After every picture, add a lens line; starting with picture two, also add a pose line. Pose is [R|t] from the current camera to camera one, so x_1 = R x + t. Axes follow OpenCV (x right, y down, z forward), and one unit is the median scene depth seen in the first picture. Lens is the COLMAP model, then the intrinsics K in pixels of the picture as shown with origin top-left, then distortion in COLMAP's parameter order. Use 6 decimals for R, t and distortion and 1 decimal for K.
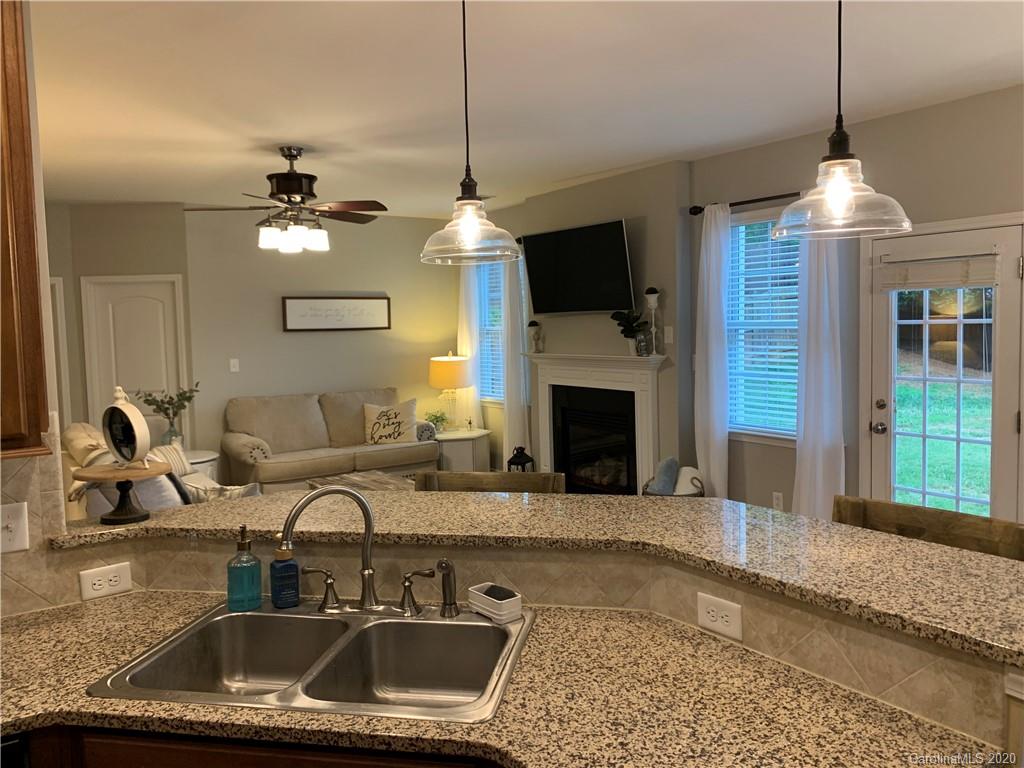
lens RADIAL K [[794.9, 0, 512.0], [0, 794.9, 384.0], [0, 0, 1]] dist [0.123252, -0.236084]
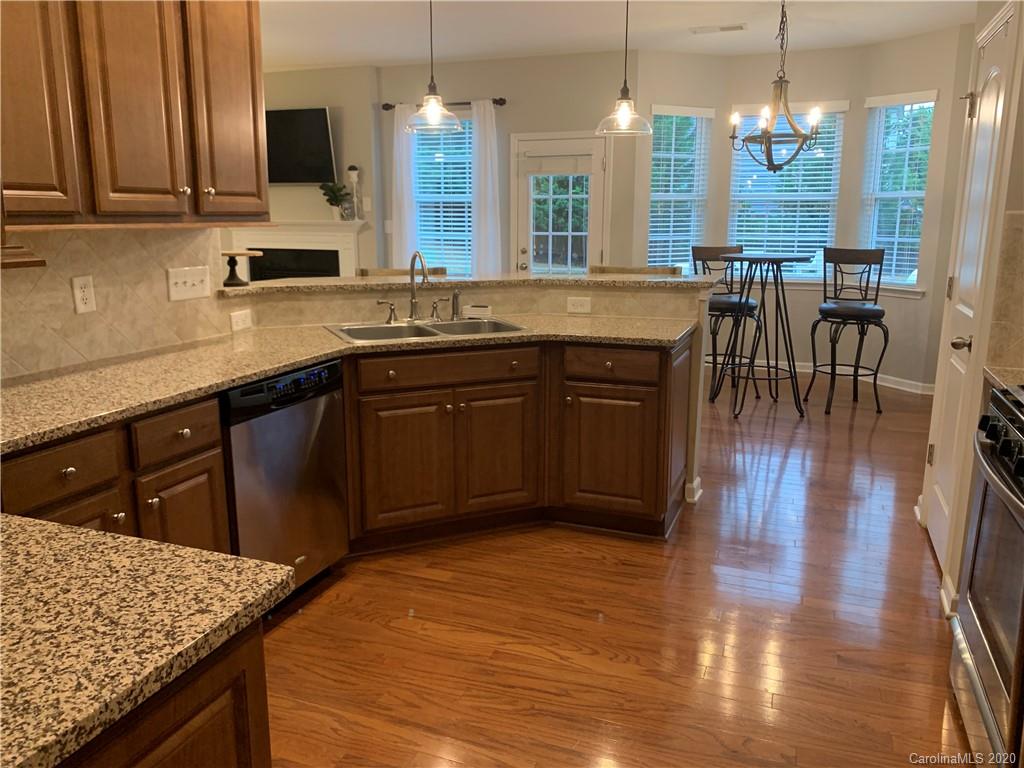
lens RADIAL K [[794.9, 0, 512.0], [0, 794.9, 384.0], [0, 0, 1]] dist [0.123252, -0.236084]
pose [[0.830182, -0.090869, 0.550036, -0.359669], [0.022876, 0.991348, 0.129248, 0.066568], [-0.557022, -0.094717, 0.825079, -0.238333]]
